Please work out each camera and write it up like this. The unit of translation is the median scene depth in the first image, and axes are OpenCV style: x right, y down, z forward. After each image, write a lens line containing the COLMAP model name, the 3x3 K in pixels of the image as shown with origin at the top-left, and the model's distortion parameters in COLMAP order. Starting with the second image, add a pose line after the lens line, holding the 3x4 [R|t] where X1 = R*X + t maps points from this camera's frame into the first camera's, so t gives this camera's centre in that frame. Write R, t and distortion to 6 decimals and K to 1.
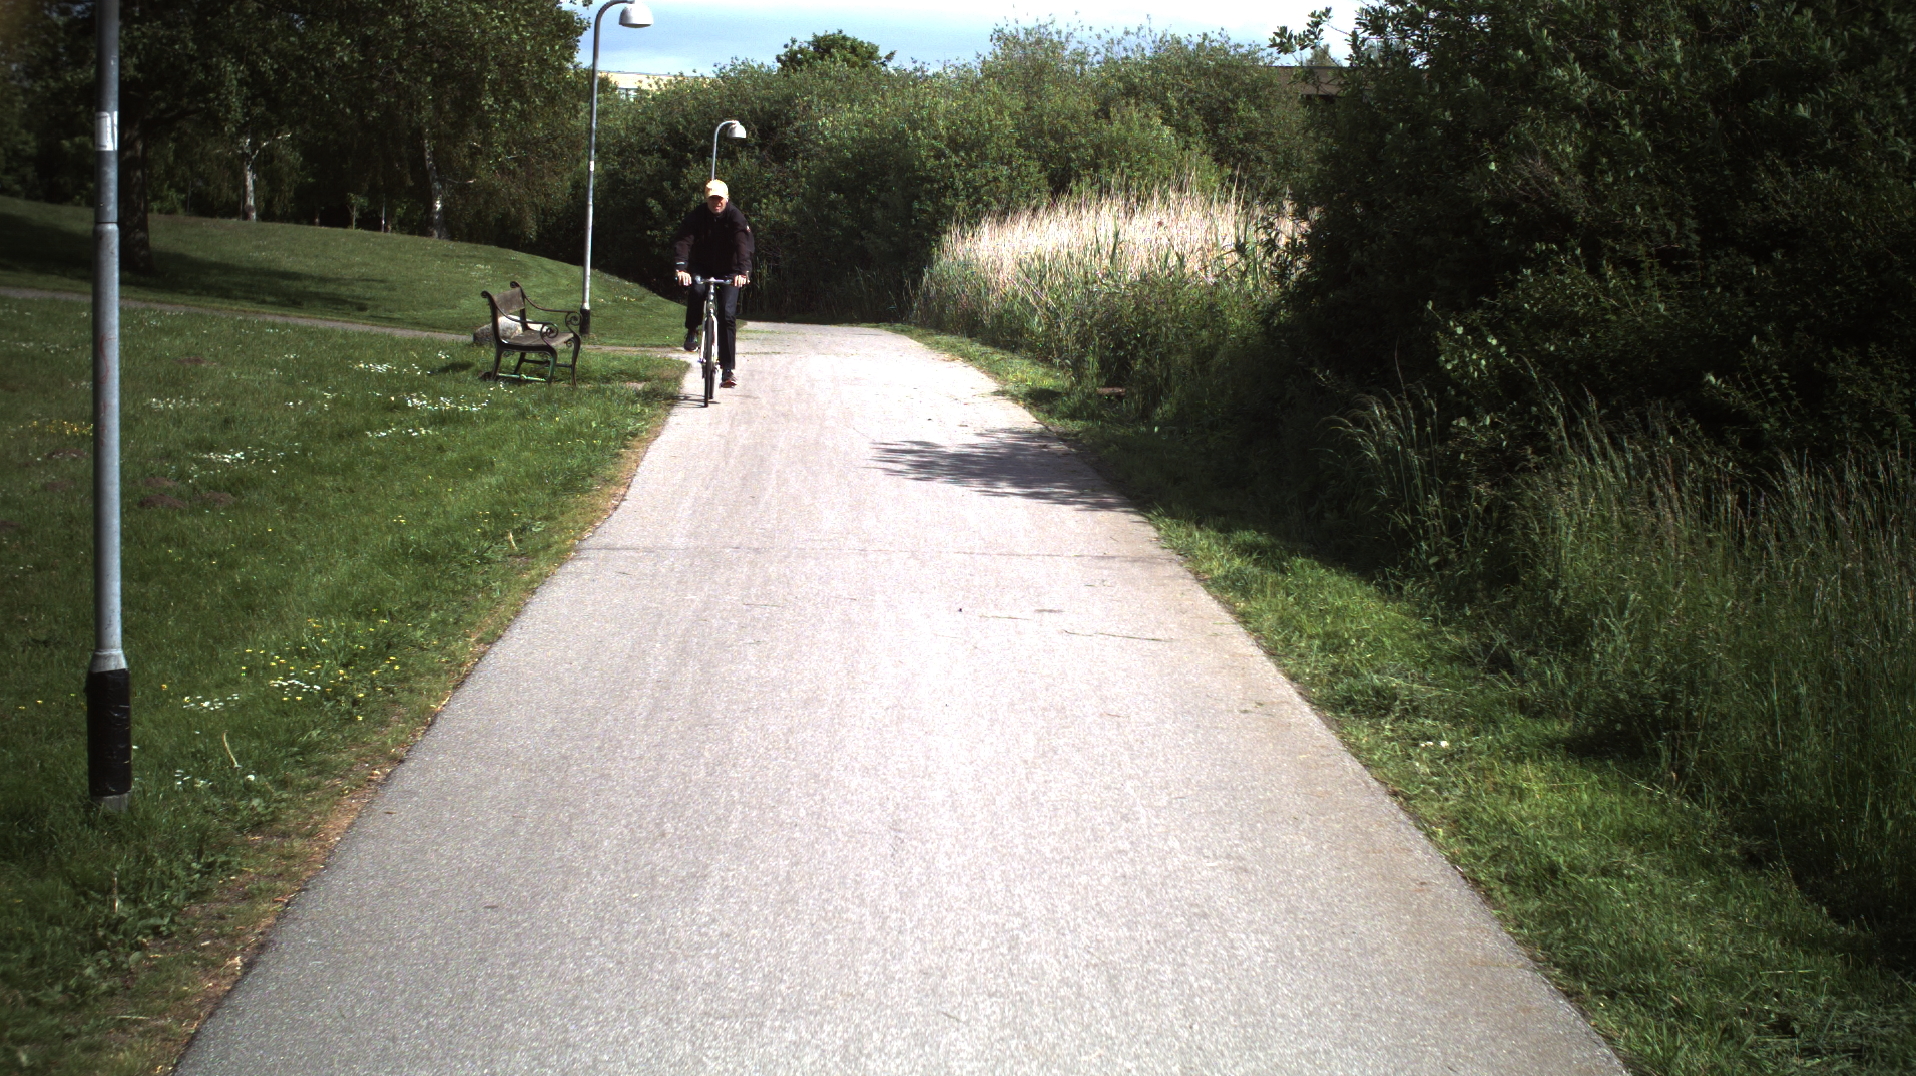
lens RADIAL K [[3547.6, 0, 956.9], [0, 3547.6, 537.0], [0, 0, 1]] dist [-0.230074, -0.062822]
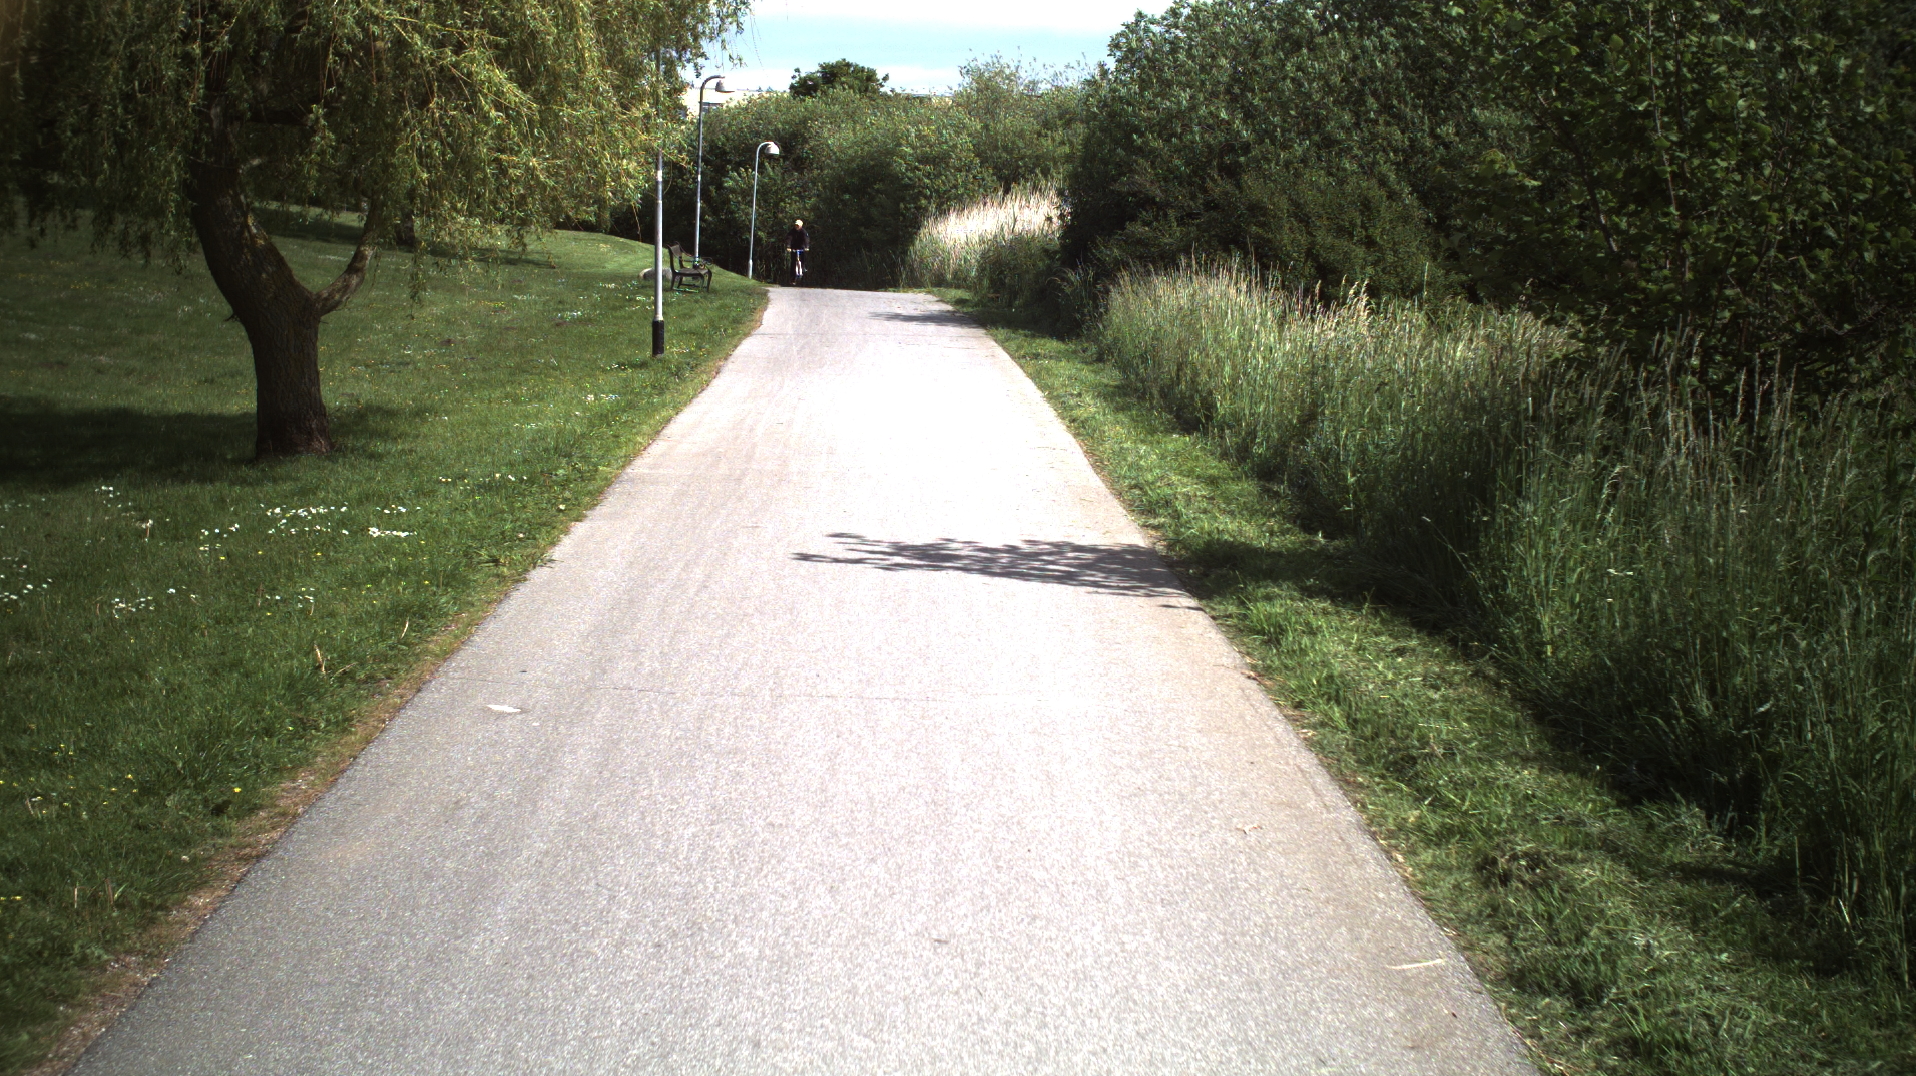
lens RADIAL K [[4038.0, 0, 956.2], [0, 4038.0, 539.8], [0, 0, 1]] dist [-0.299657, -0.022286]
pose [[0.999952, -0.008416, -0.005038, 0.031476], [0.008358, 0.999898, -0.011546, 0.110852], [0.005134, 0.011504, 0.999921, -1.121503]]
